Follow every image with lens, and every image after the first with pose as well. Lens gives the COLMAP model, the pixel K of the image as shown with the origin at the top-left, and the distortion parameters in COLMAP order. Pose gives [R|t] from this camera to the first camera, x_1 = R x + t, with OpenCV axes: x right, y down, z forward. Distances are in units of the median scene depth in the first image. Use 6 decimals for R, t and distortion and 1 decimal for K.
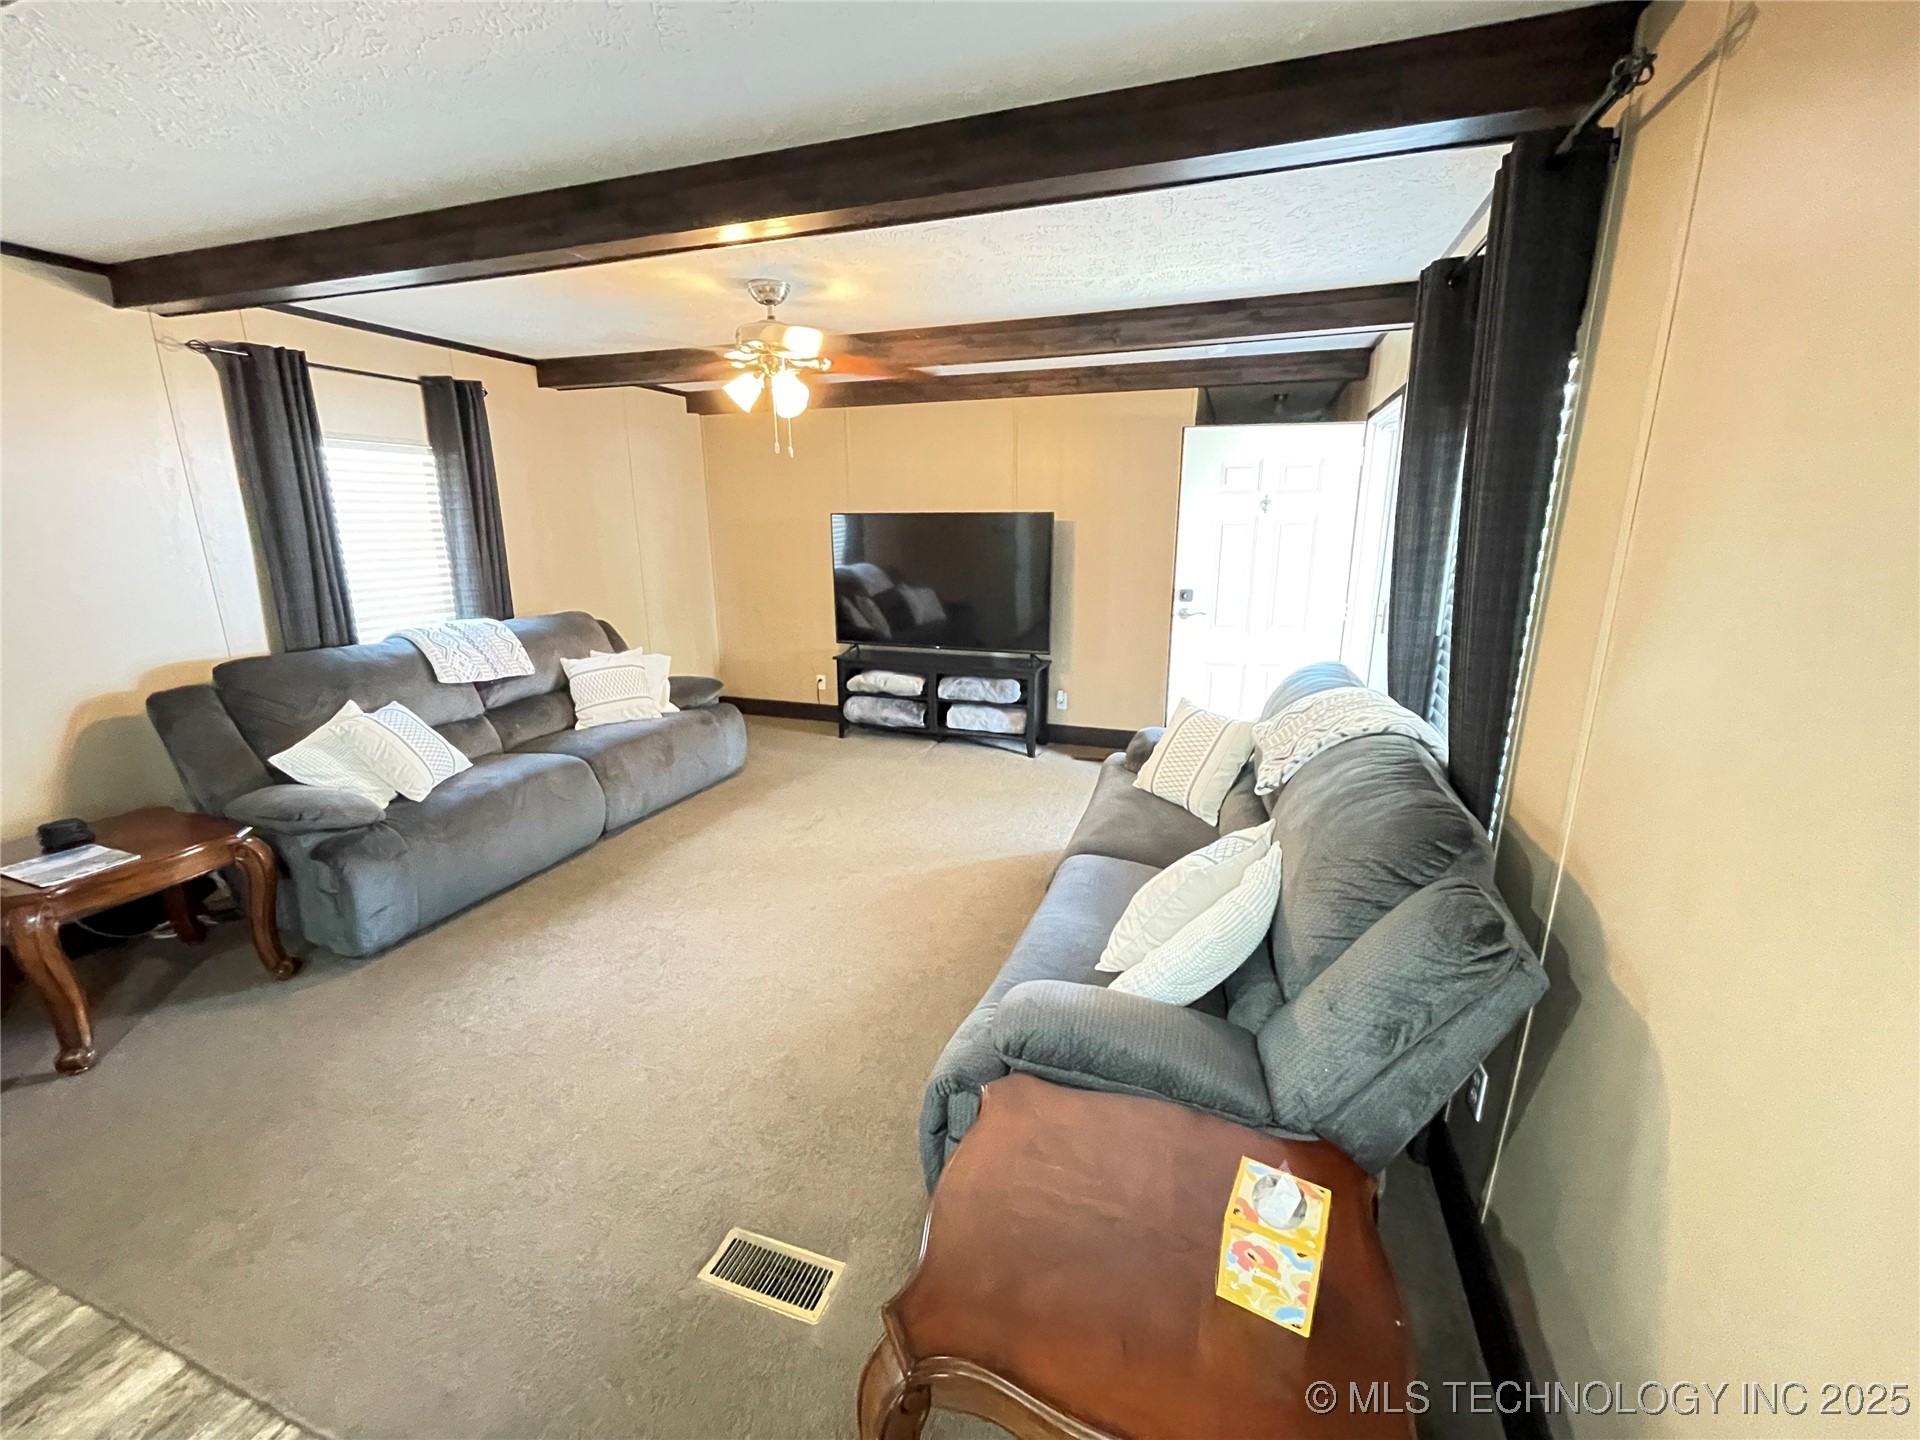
lens RADIAL K [[782.7, 0, 961.0], [0, 782.7, 712.6], [0, 0, 1]] dist [-0.002632, -0.000029]
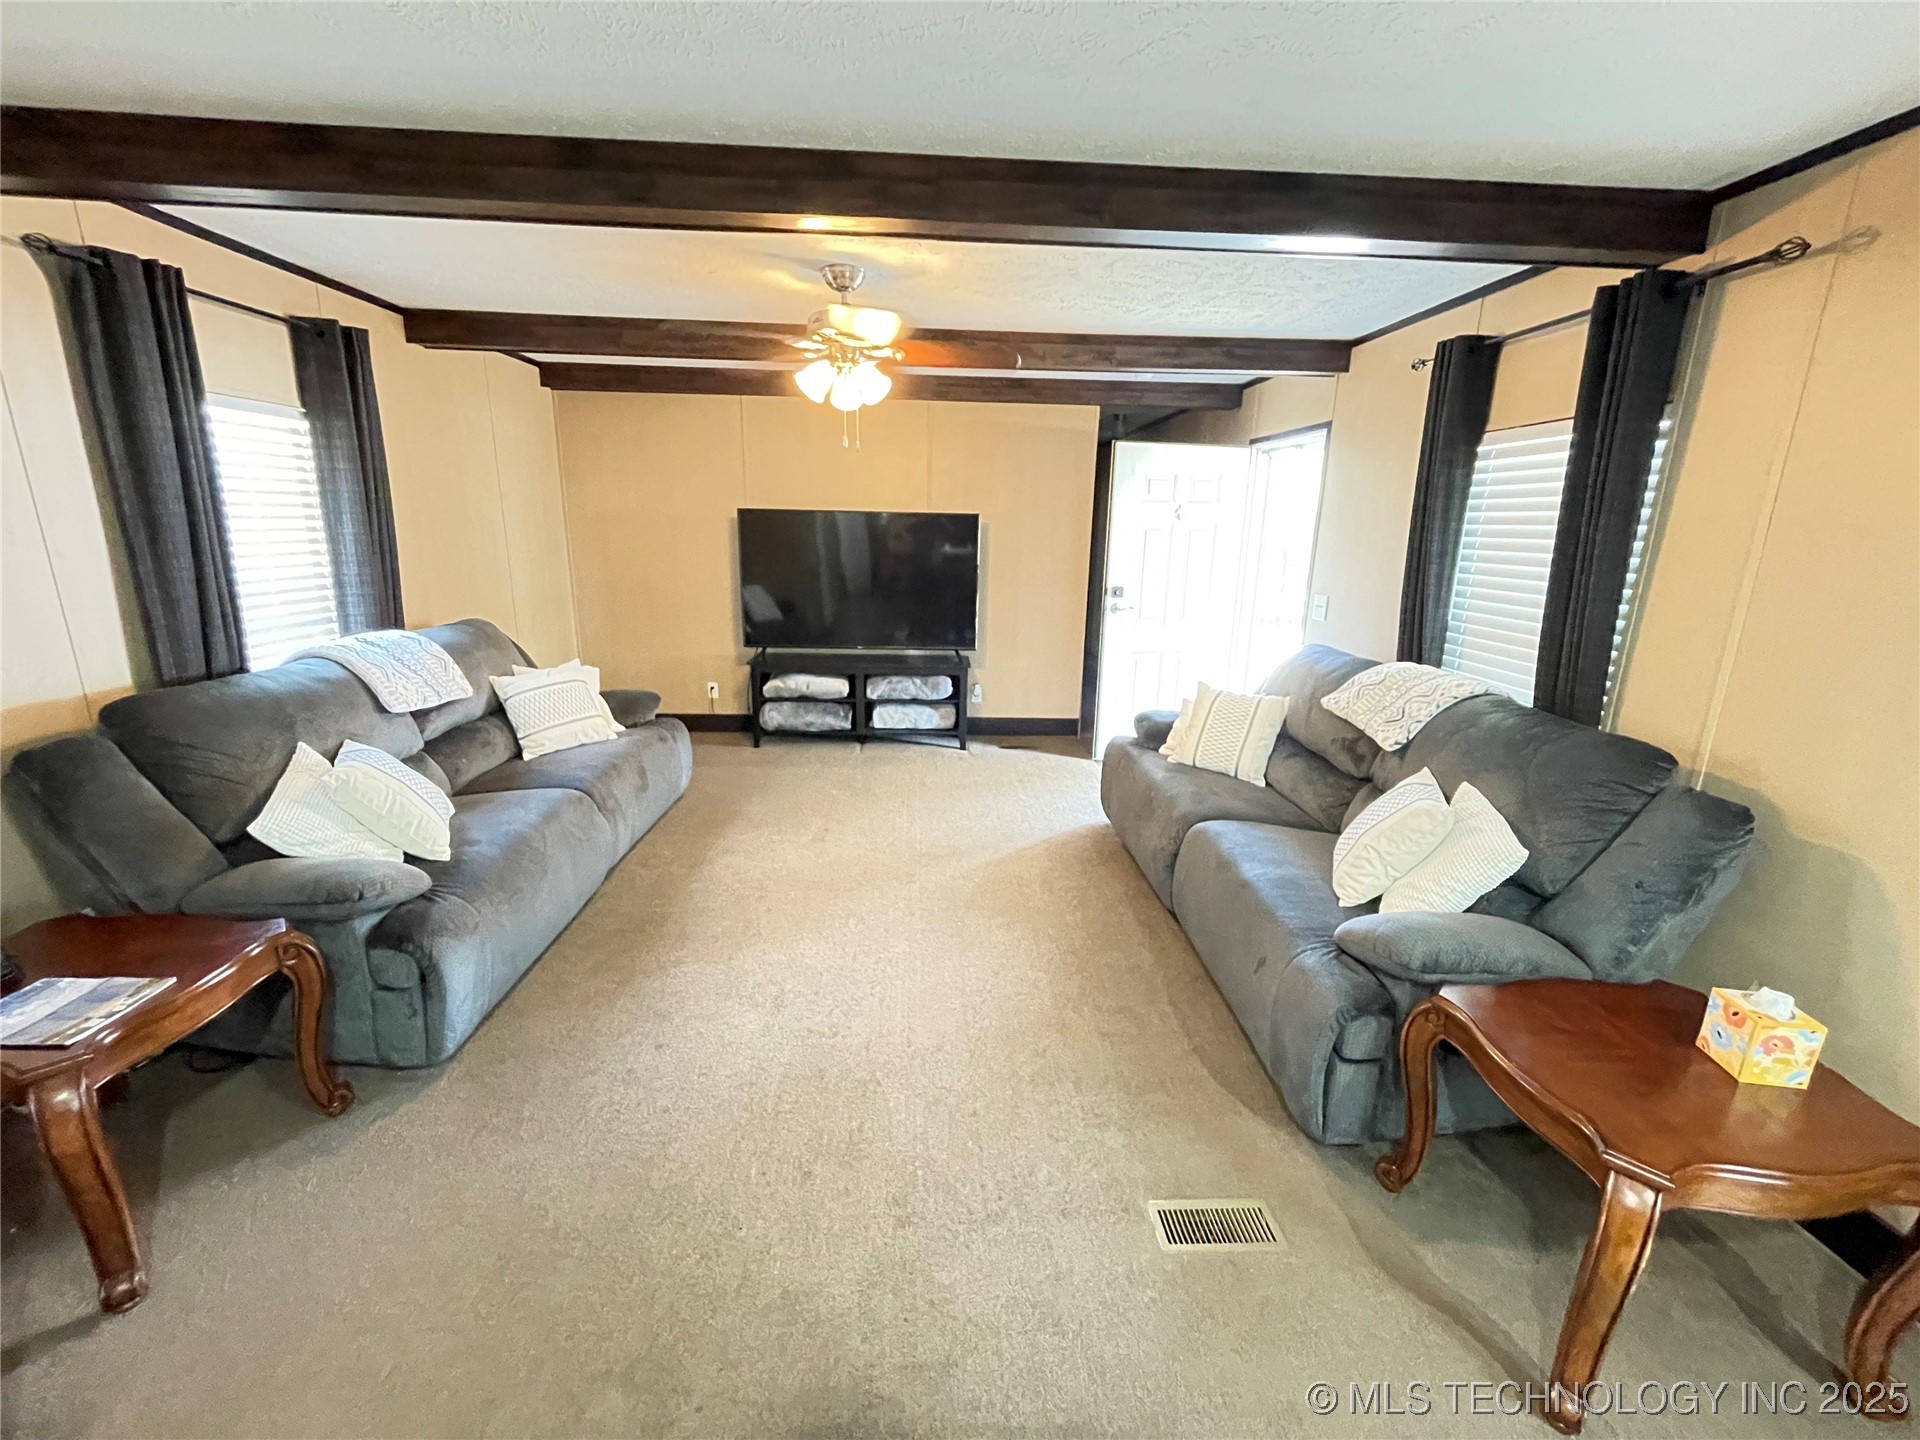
lens RADIAL K [[782.7, 0, 968.3], [0, 782.7, 711.0], [0, 0, 1]] dist [-0.002632, -0.000029]
pose [[0.927012, -0.066602, 0.369069, -0.372314], [0.066208, 0.997711, 0.013747, -0.010927], [-0.369140, 0.011692, 0.929300, 0.048197]]
